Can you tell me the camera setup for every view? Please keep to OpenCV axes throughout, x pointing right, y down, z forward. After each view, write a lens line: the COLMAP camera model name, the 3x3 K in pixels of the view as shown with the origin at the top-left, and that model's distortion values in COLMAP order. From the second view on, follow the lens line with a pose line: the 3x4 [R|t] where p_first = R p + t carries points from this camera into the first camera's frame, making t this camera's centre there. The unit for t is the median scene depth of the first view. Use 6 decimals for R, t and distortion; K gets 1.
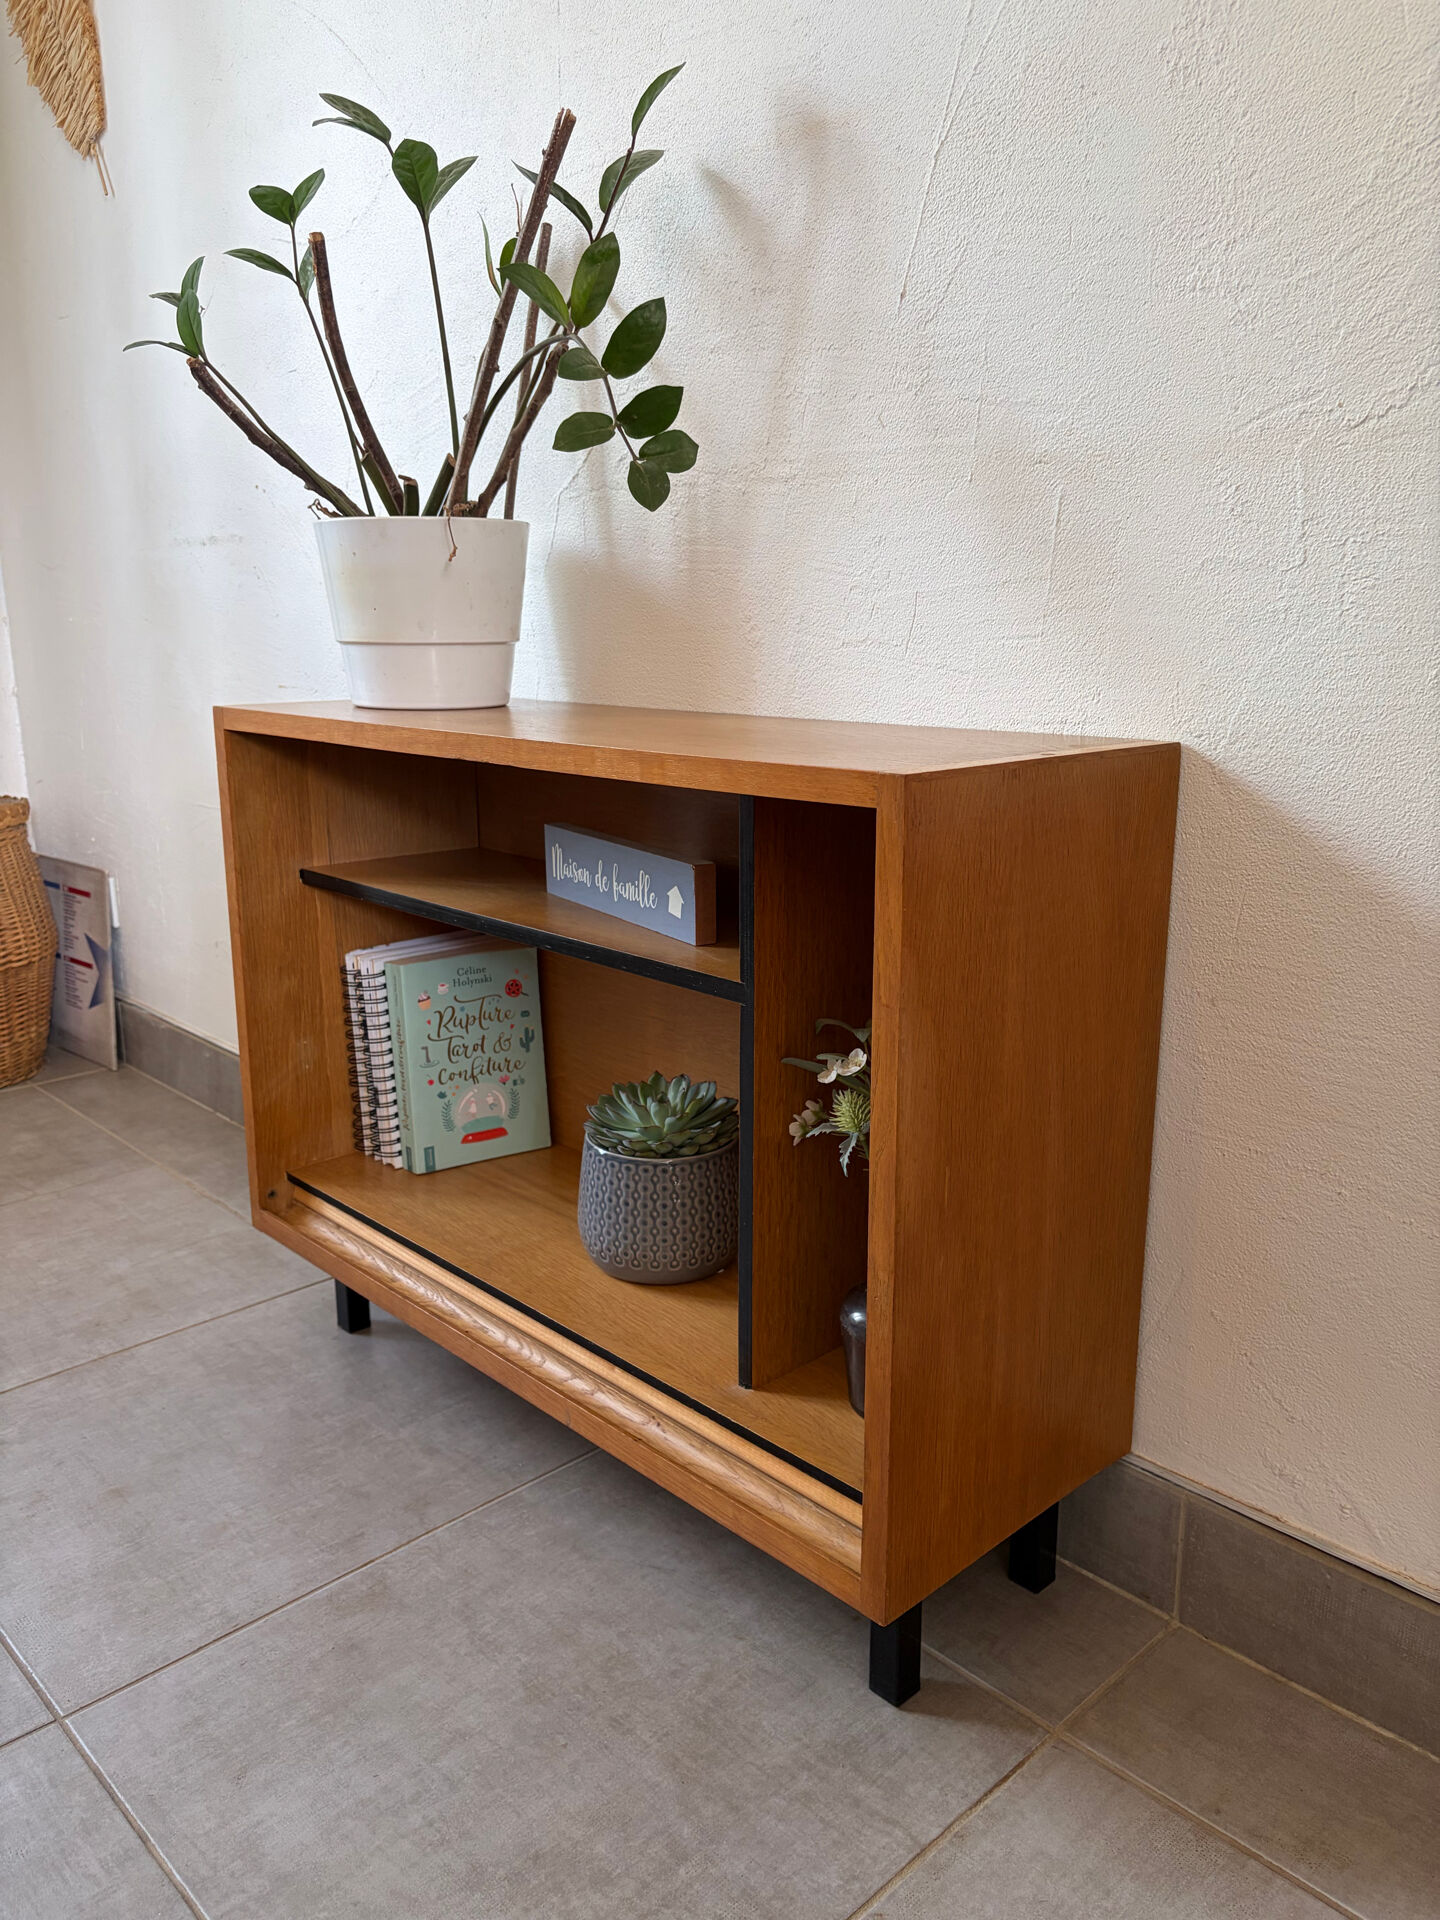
lens RADIAL K [[1461.4, 0, 715.4], [0, 1461.4, 961.7], [0, 0, 1]] dist [0.034084, -0.036940]
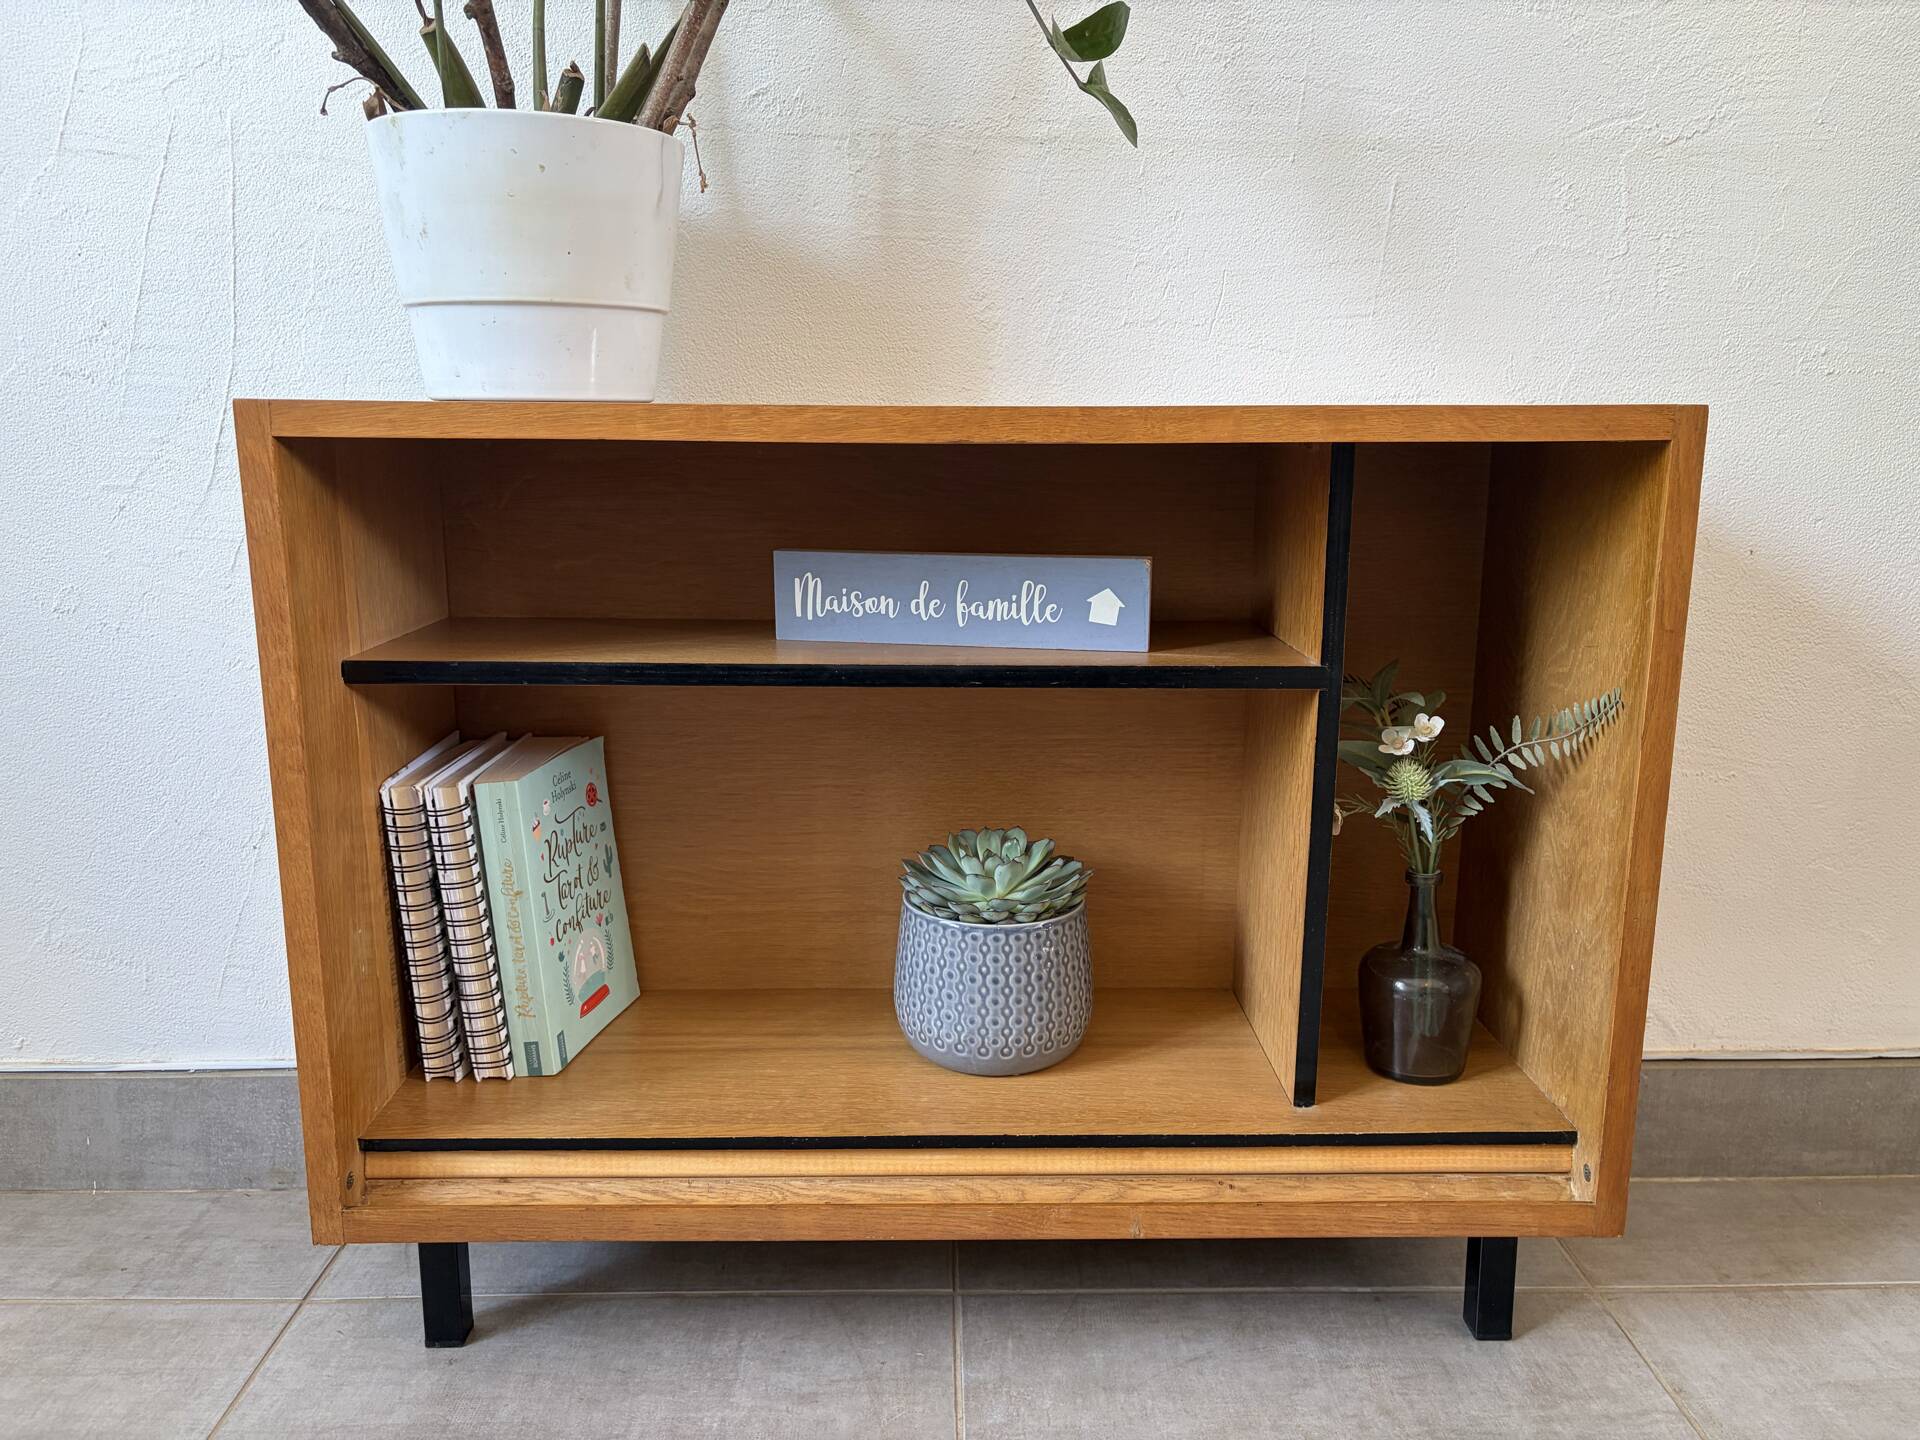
lens RADIAL K [[1461.4, 0, 962.8], [0, 1461.4, 728.9], [0, 0, 1]] dist [0.034084, -0.036940]
pose [[0.672911, -0.150018, 0.724352, -0.682384], [0.166345, 0.984828, 0.049434, -0.025214], [-0.720778, 0.087228, 0.687656, 0.440353]]
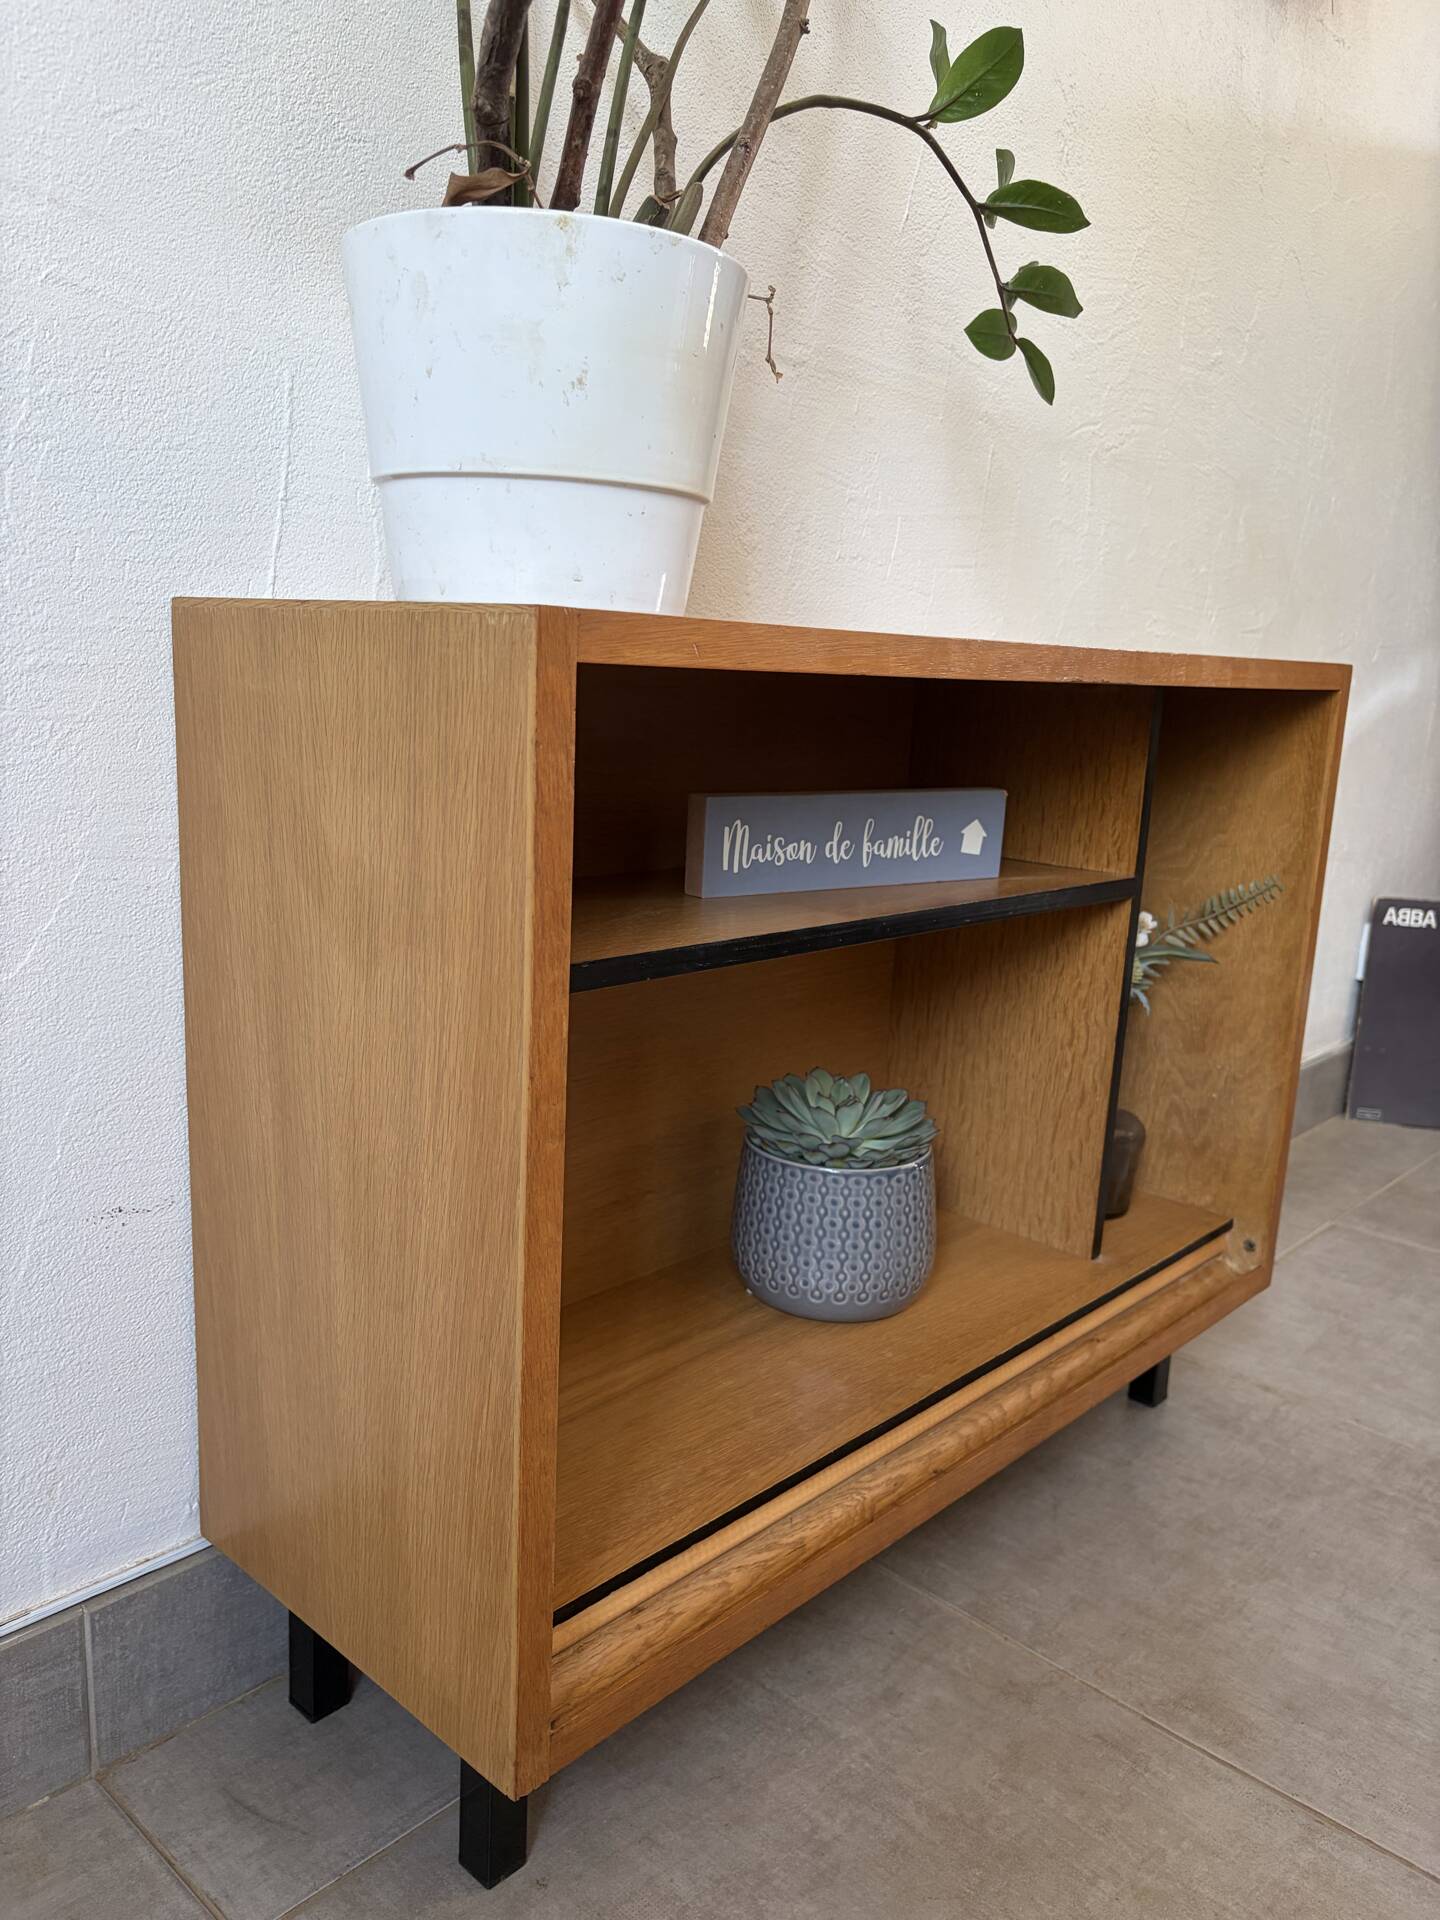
lens RADIAL K [[1461.4, 0, 718.7], [0, 1461.4, 977.2], [0, 0, 1]] dist [0.034084, -0.036940]
pose [[-0.066441, -0.213897, 0.974594, -0.866598], [0.185818, 0.957013, 0.222706, -0.179228], [-0.980335, 0.195894, -0.023839, 1.121367]]
